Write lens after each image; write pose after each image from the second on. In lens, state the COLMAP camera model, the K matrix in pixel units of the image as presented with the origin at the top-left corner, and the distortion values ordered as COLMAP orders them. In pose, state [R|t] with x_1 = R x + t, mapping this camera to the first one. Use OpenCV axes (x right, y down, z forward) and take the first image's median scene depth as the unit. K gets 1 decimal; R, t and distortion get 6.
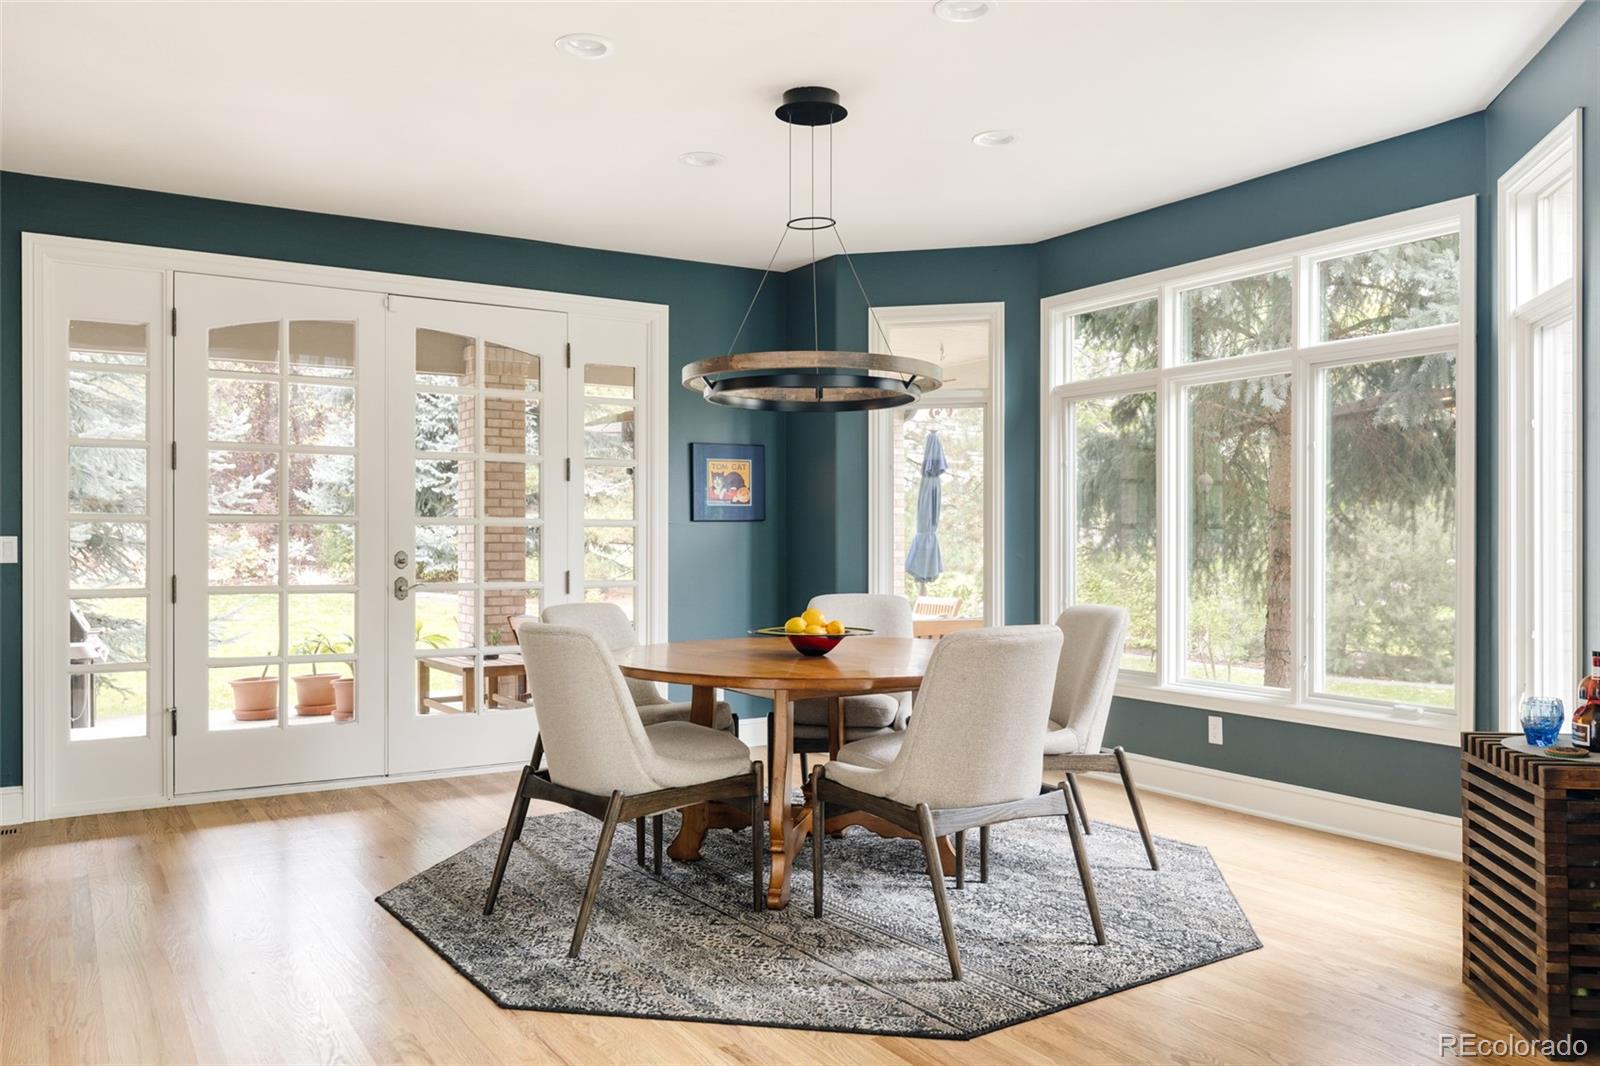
lens RADIAL K [[1209.8, 0, 803.1], [0, 1209.8, 541.9], [0, 0, 1]] dist [0.005561, 0.002982]
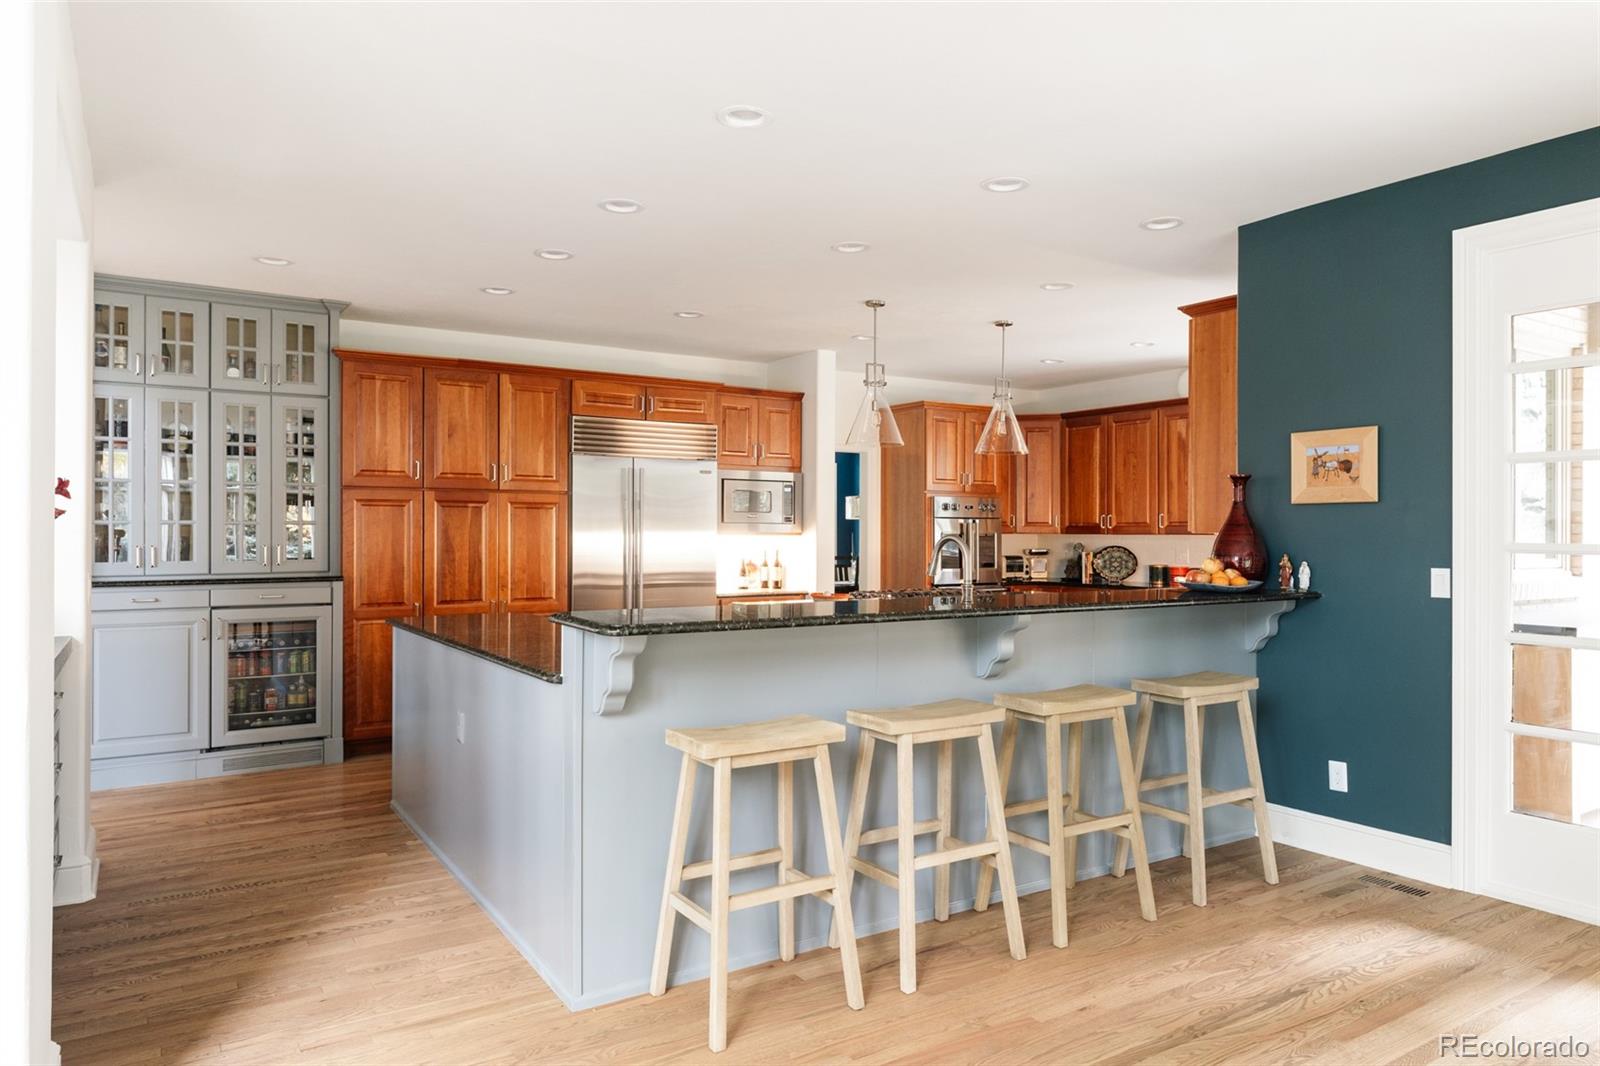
lens RADIAL K [[1014.2, 0, 805.5], [0, 1014.2, 529.7], [0, 0, 1]] dist [0.003468, 0.000540]
pose [[0.035302, -0.001877, -0.999375, 0.070769], [-0.000879, 0.999998, -0.001909, -0.024577], [0.999376, 0.000945, 0.035300, 0.379284]]
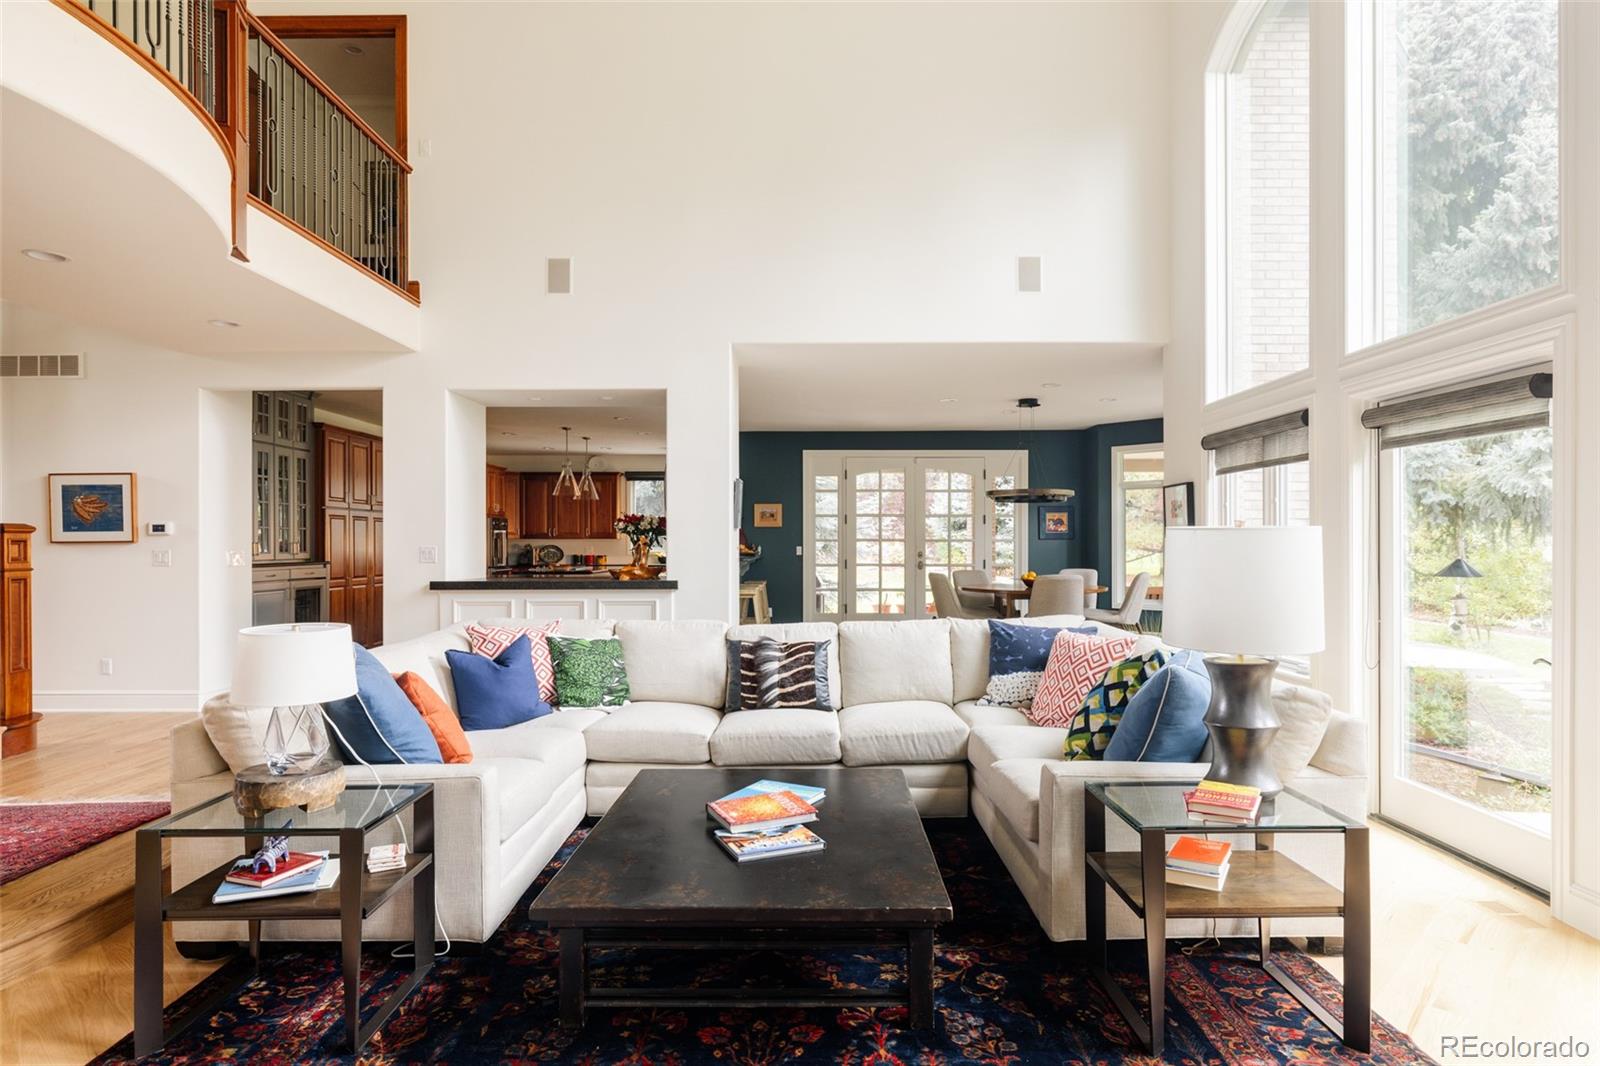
lens RADIAL K [[897.3, 0, 800.4], [0, 897.3, 540.5], [0, 0, 1]] dist [0.001566, 0.000006]
pose [[0.846088, -0.002078, -0.533038, 0.455777], [0.001191, 0.999997, -0.002007, -0.012140], [0.533041, 0.001063, 0.846089, -0.747848]]
